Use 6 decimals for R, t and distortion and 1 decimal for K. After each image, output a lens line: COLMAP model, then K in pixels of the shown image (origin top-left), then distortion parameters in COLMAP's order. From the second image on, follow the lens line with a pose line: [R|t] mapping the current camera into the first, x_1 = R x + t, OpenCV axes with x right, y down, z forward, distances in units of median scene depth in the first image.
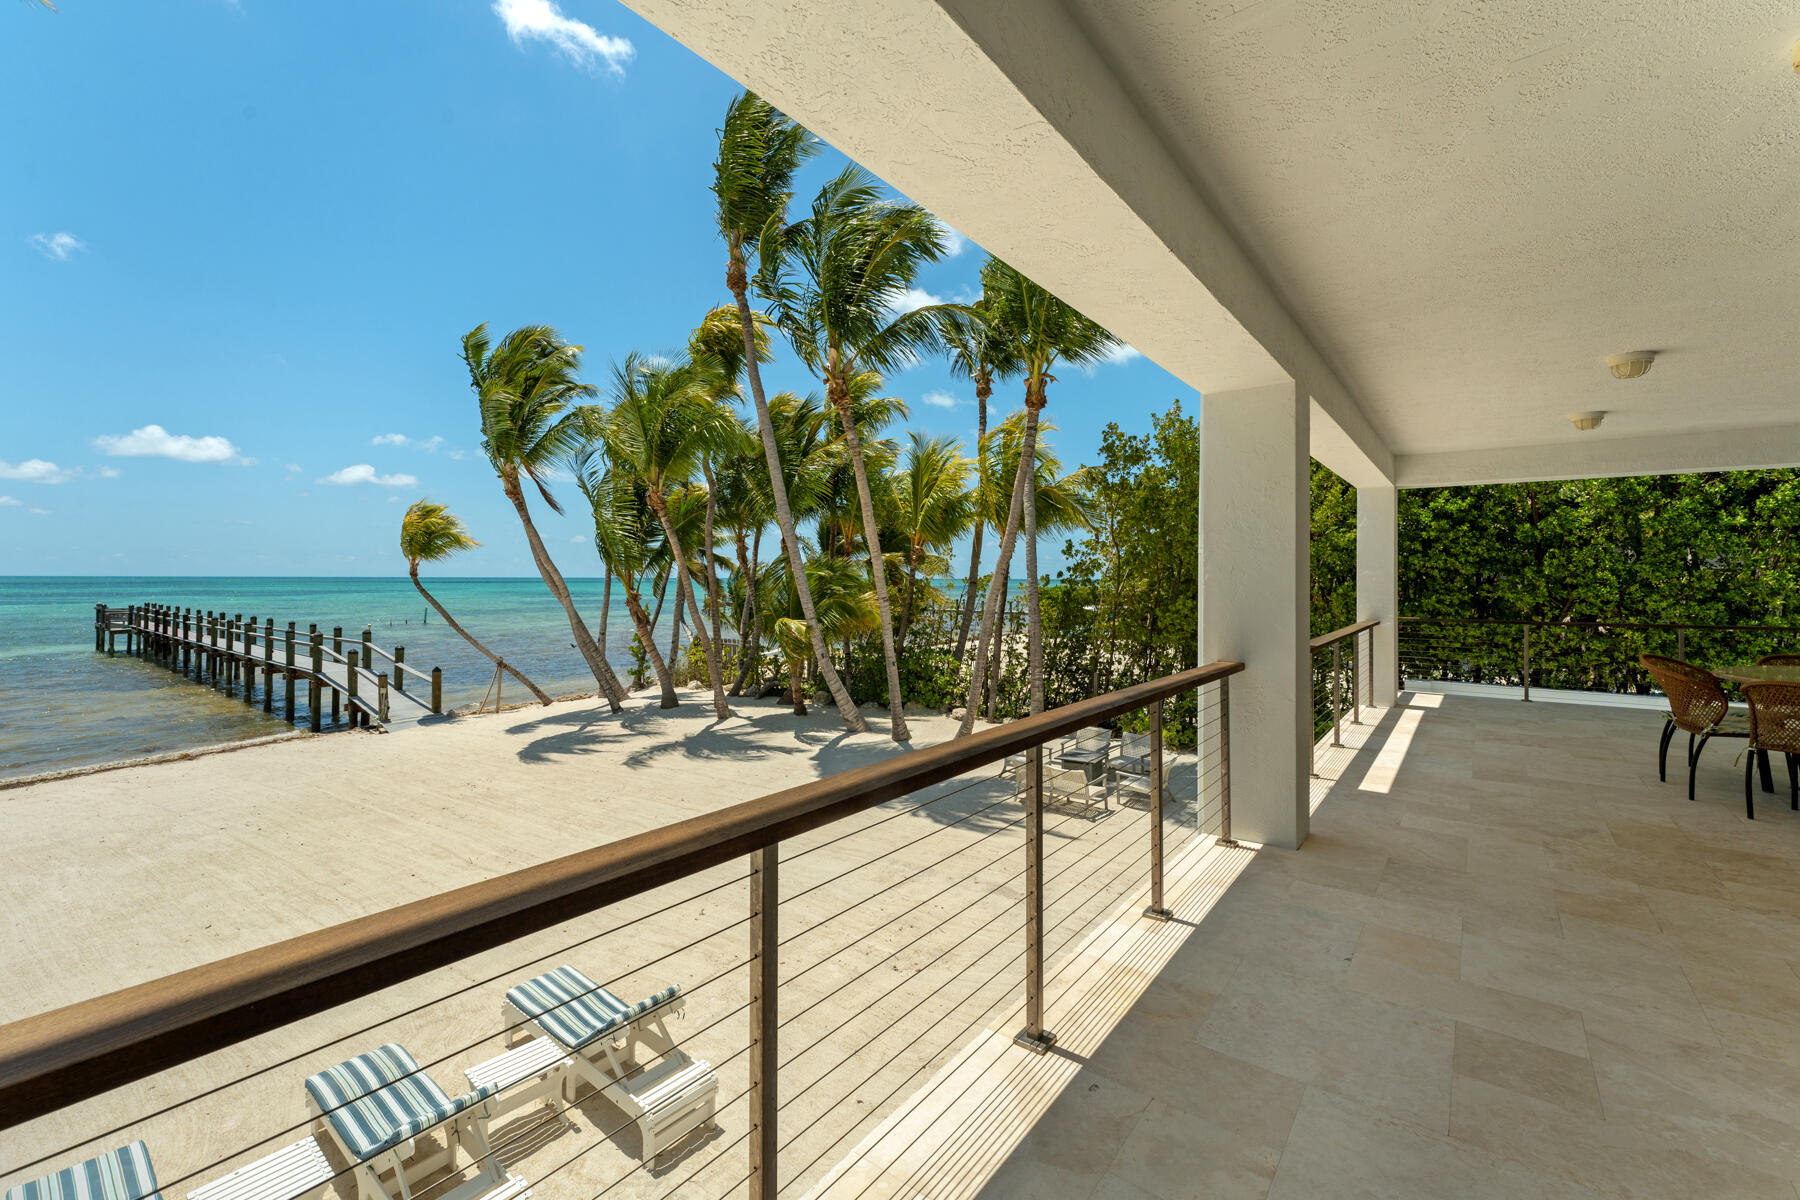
lens RADIAL K [[747.7, 0, 911.9], [0, 747.7, 570.0], [0, 0, 1]] dist [0.000045, -0.000127]
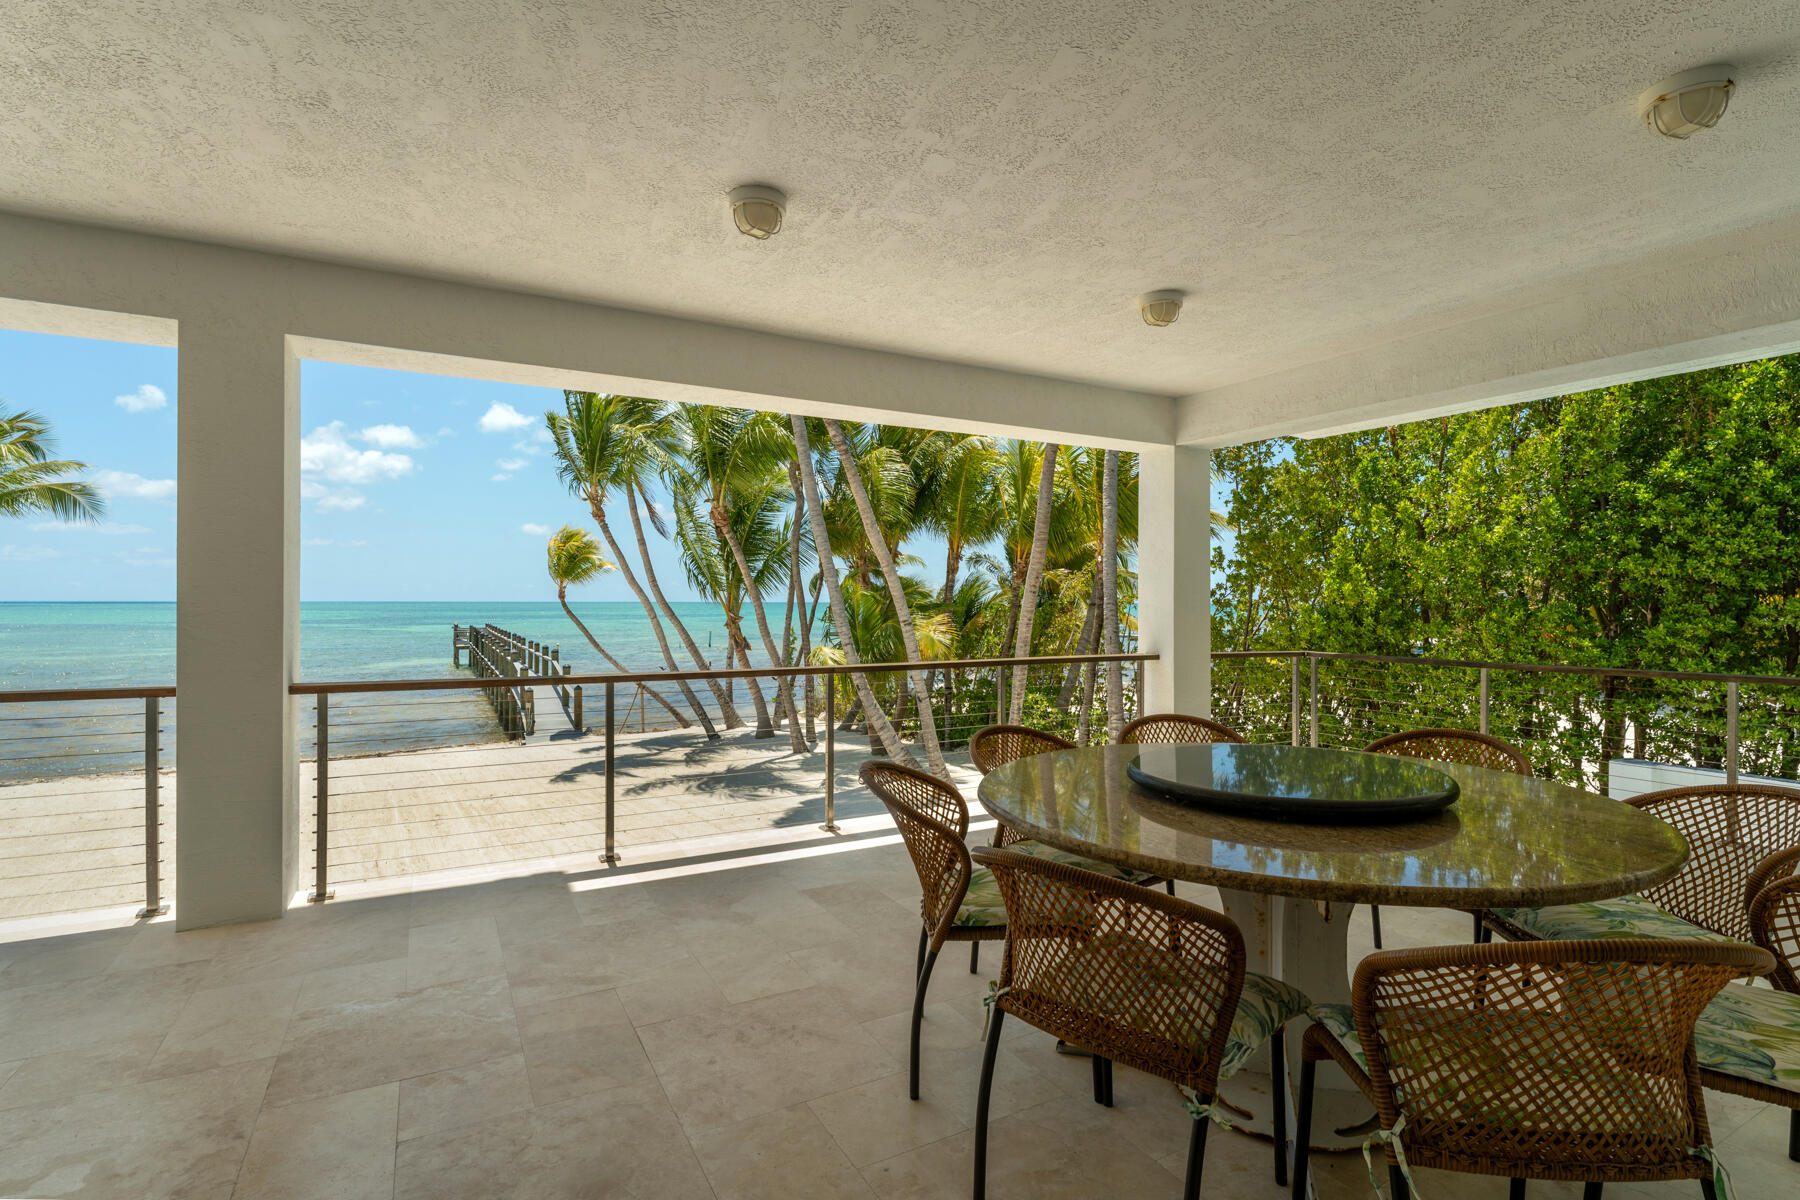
lens RADIAL K [[859.3, 0, 900.0], [0, 859.3, 600.0], [0, 0, 1]] dist [-0.043560, -0.000129]
pose [[0.915533, -0.002327, -0.402235, 0.268049], [0.004948, 0.999973, 0.005478, 0.006608], [0.402211, -0.007006, 0.915520, 0.090852]]
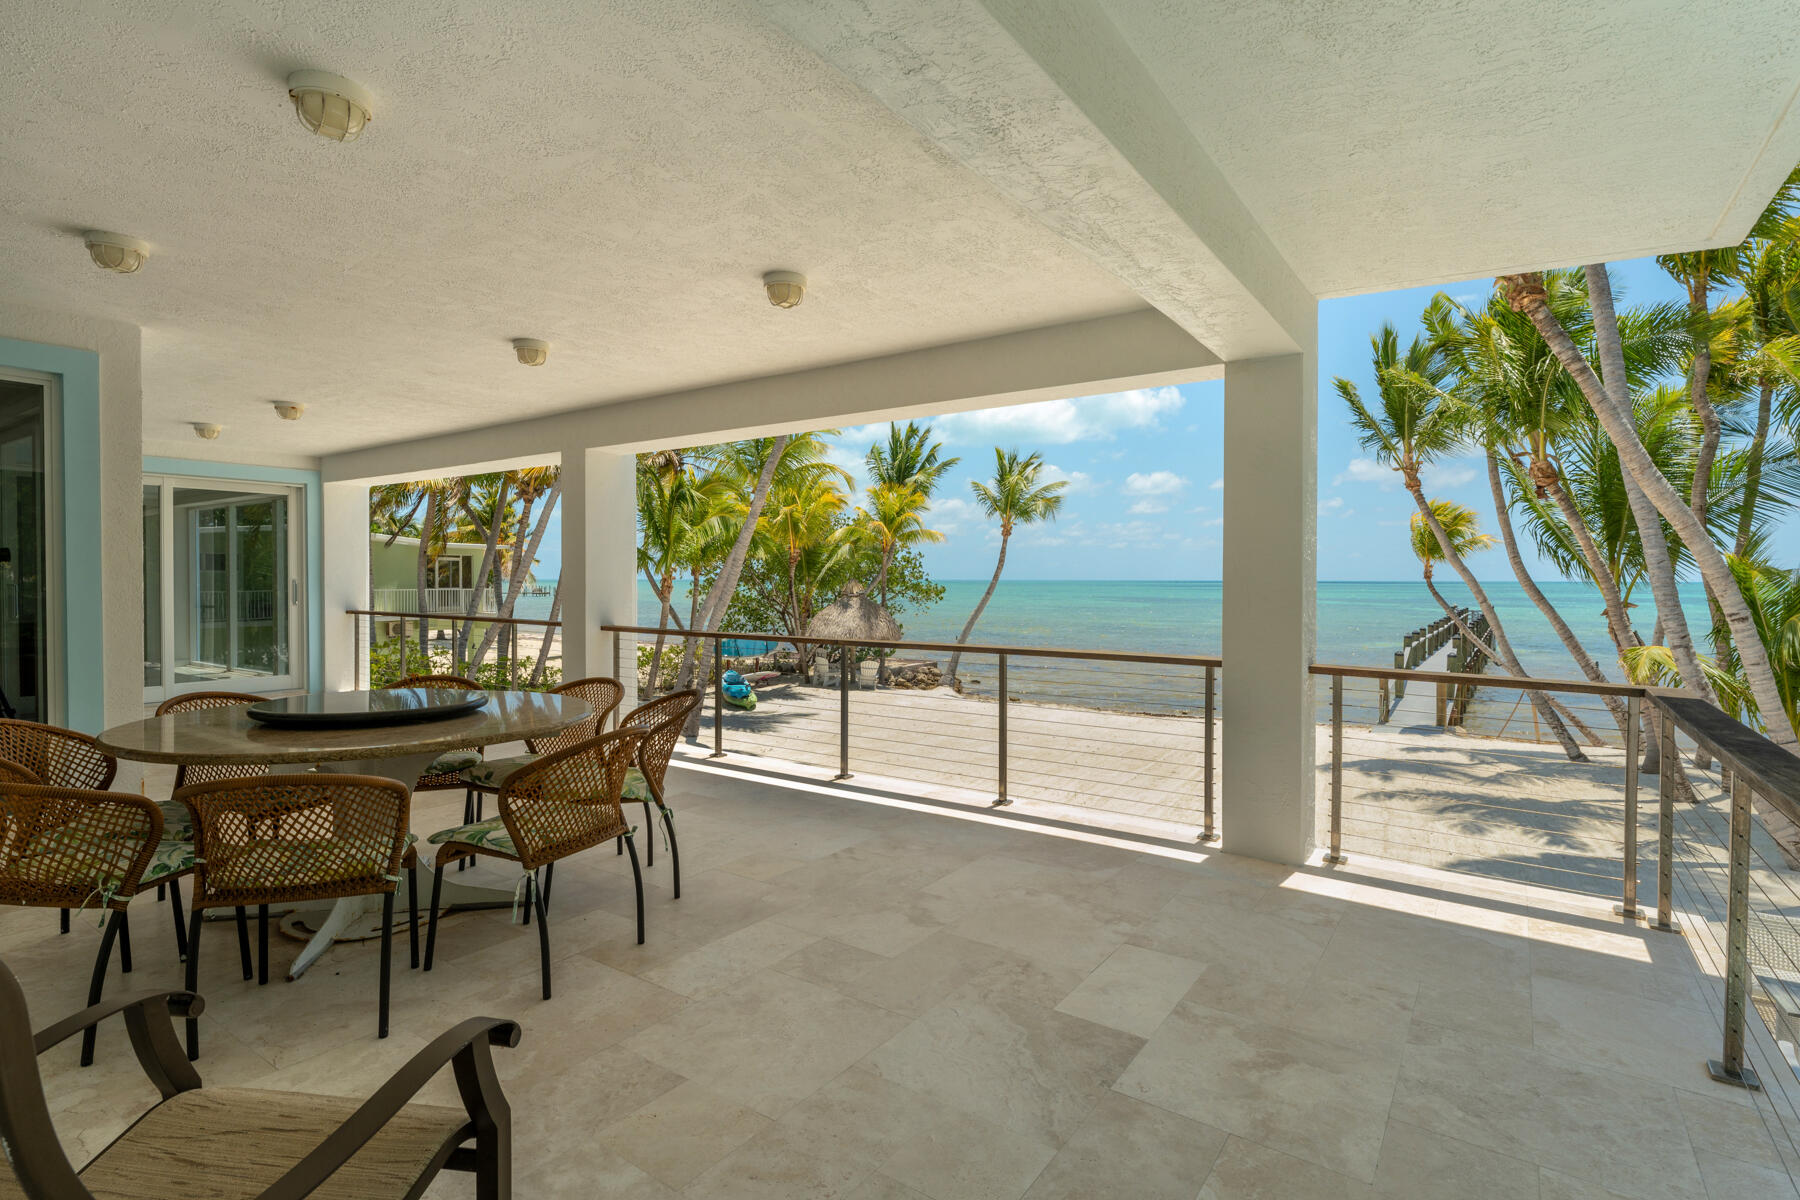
lens RADIAL K [[877.0, 0, 900.0], [0, 877.0, 600.0], [0, 0, 1]] dist [0.001623, -0.000534]
pose [[0.044752, 0.020637, -0.998785, 0.433015], [0.006394, 0.999760, 0.020944, 0.007658], [0.998978, -0.007324, 0.044609, 0.293948]]
